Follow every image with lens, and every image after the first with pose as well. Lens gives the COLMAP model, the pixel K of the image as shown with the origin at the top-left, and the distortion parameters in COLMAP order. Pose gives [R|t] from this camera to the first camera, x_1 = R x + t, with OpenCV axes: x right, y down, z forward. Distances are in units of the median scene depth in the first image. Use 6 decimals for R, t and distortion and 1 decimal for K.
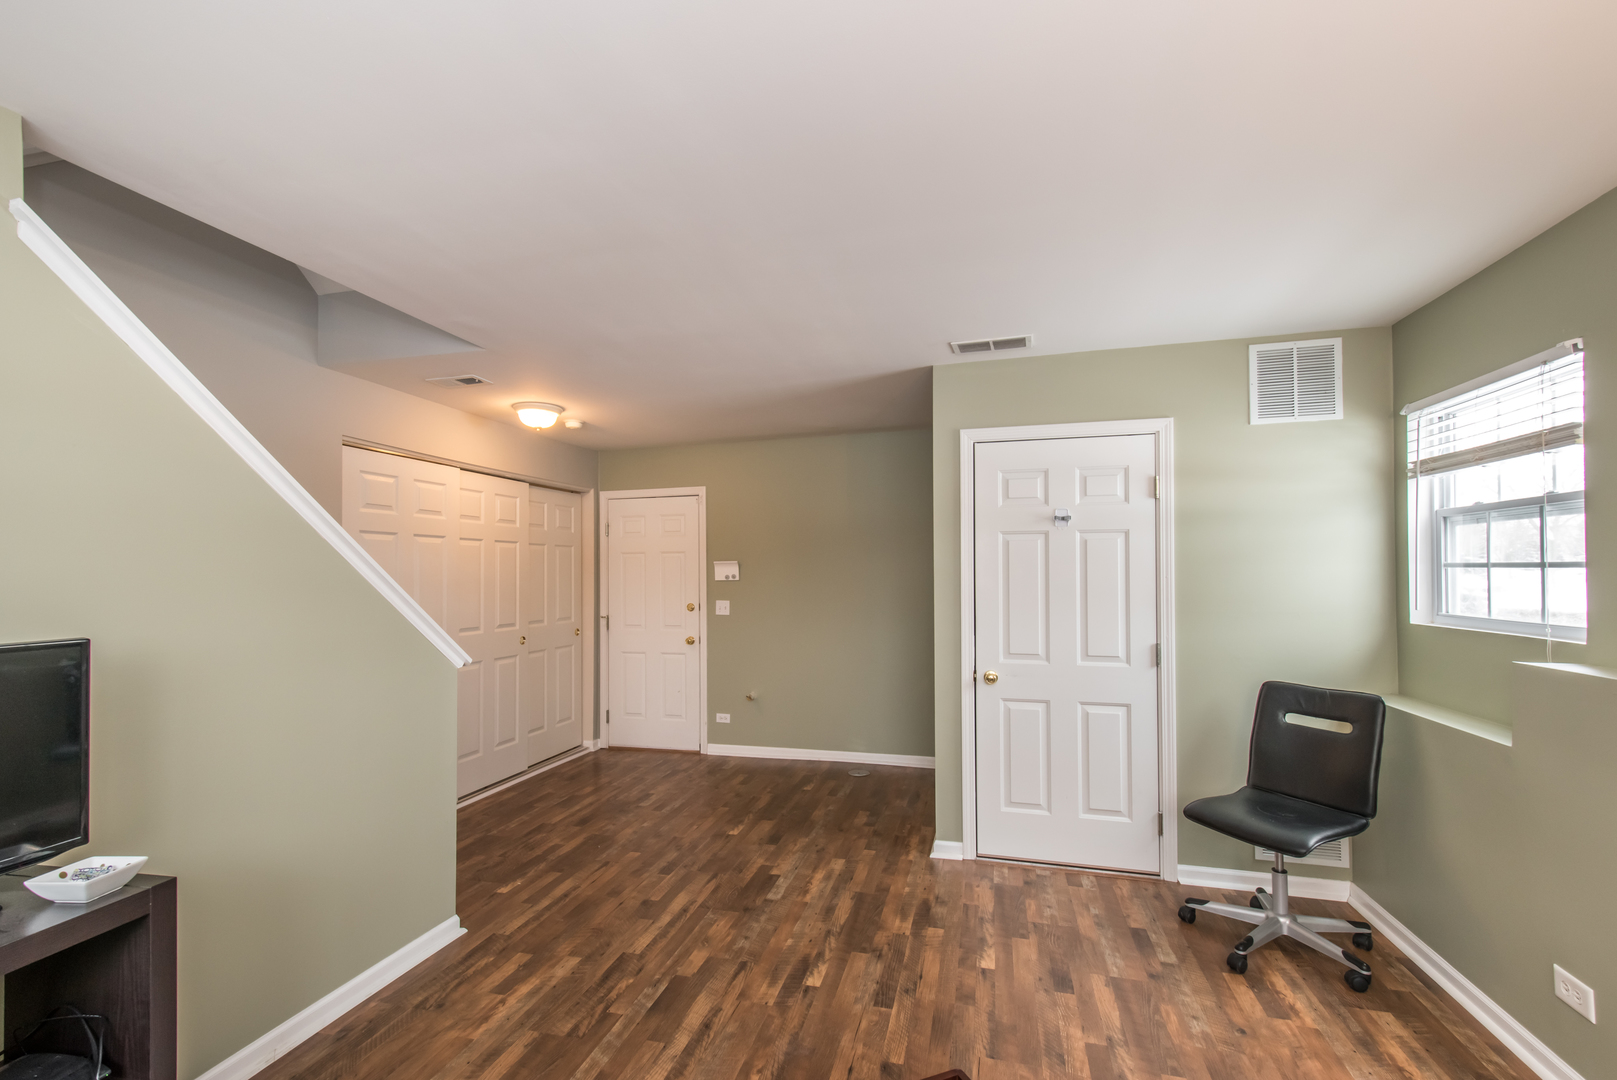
lens RADIAL K [[694.0, 0, 784.1], [0, 694.0, 569.8], [0, 0, 1]] dist [0.000508, 0.000024]
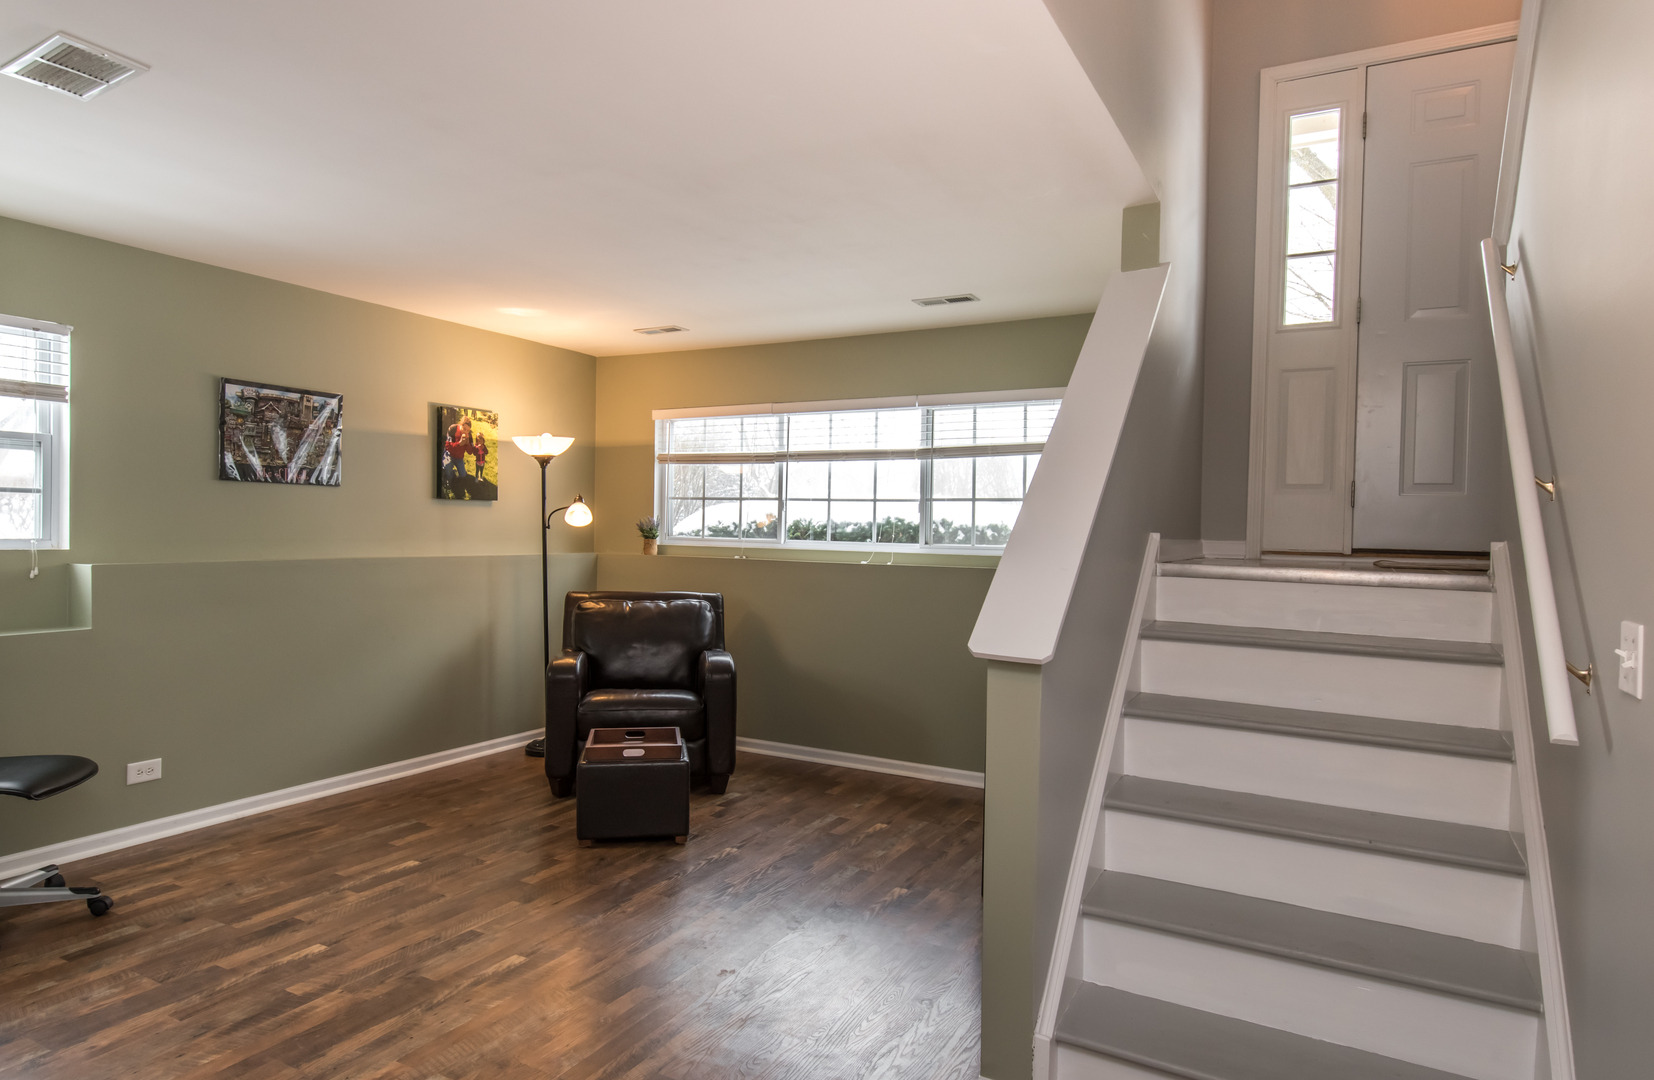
lens RADIAL K [[981.2, 0, 788.7], [0, 981.2, 540.4], [0, 0, 1]] dist [0.017195, -0.001490]
pose [[-0.971784, -0.015711, 0.235350, -0.571599], [-0.014204, 0.999866, 0.008098, 0.043411], [-0.235446, 0.004526, -0.971877, 2.097546]]
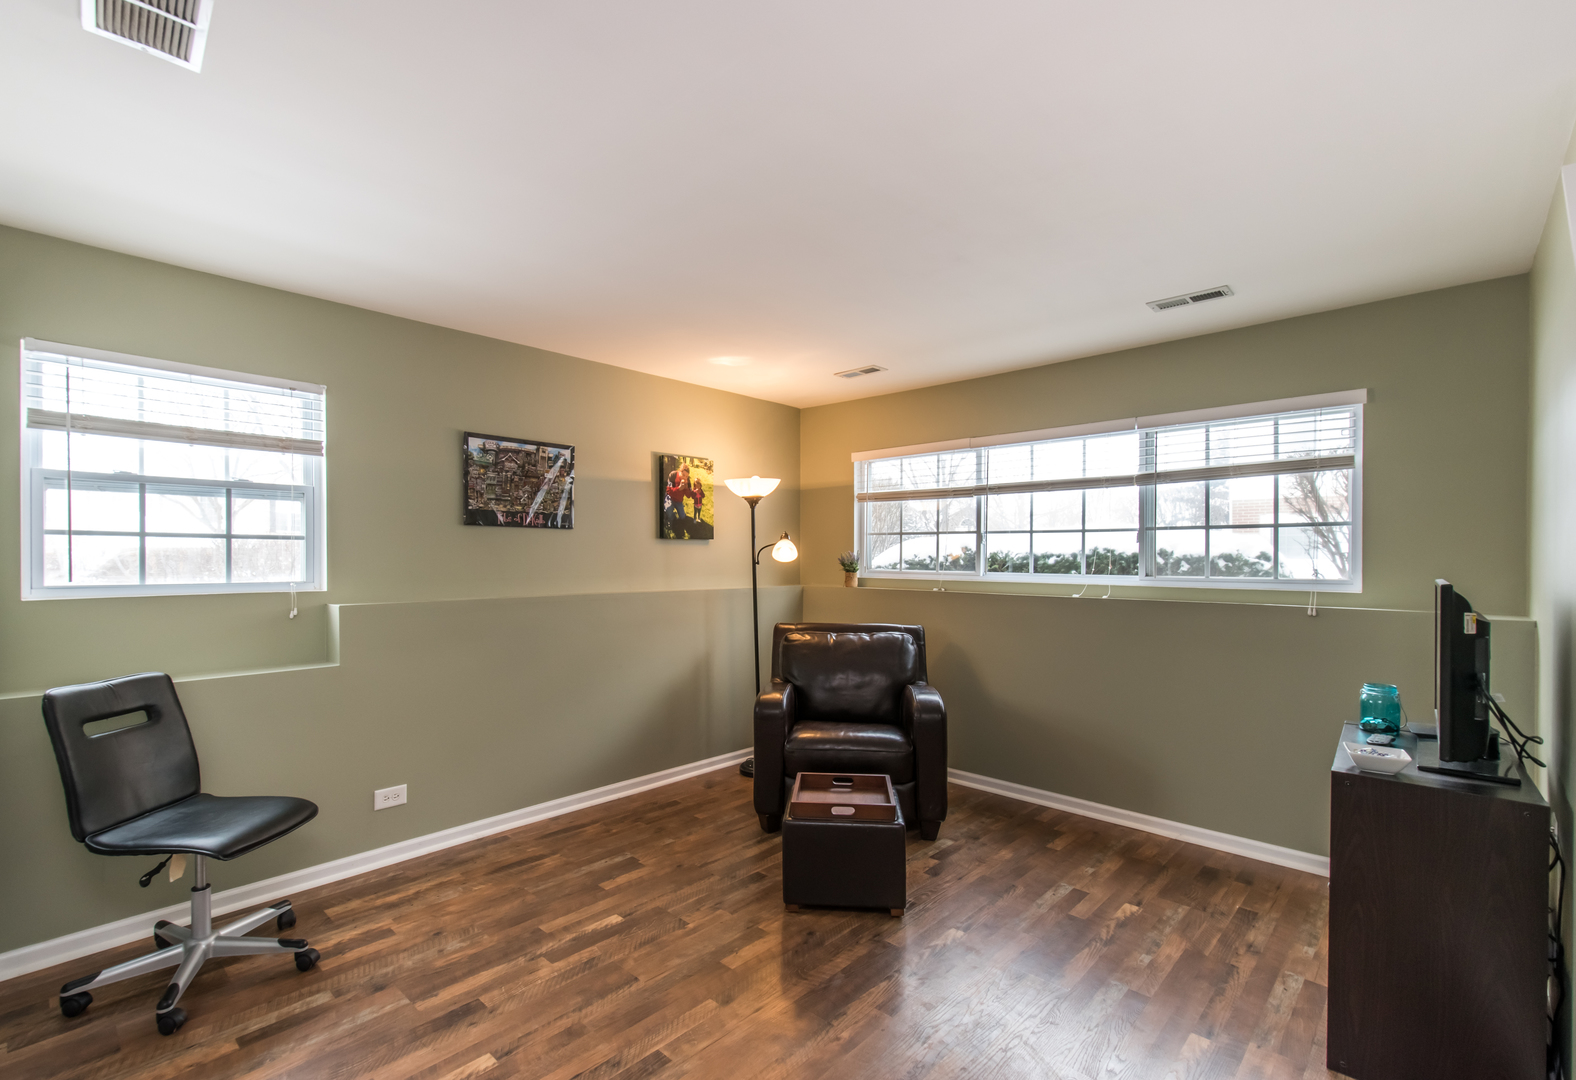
lens RADIAL K [[704.6, 0, 778.2], [0, 704.6, 559.5], [0, 0, 1]] dist [0.000195, -0.000017]
pose [[-0.892304, 0.000668, 0.451435, -0.333179], [-0.000532, 0.999997, -0.002531, 0.034915], [-0.451435, -0.002498, -0.892300, 1.561948]]
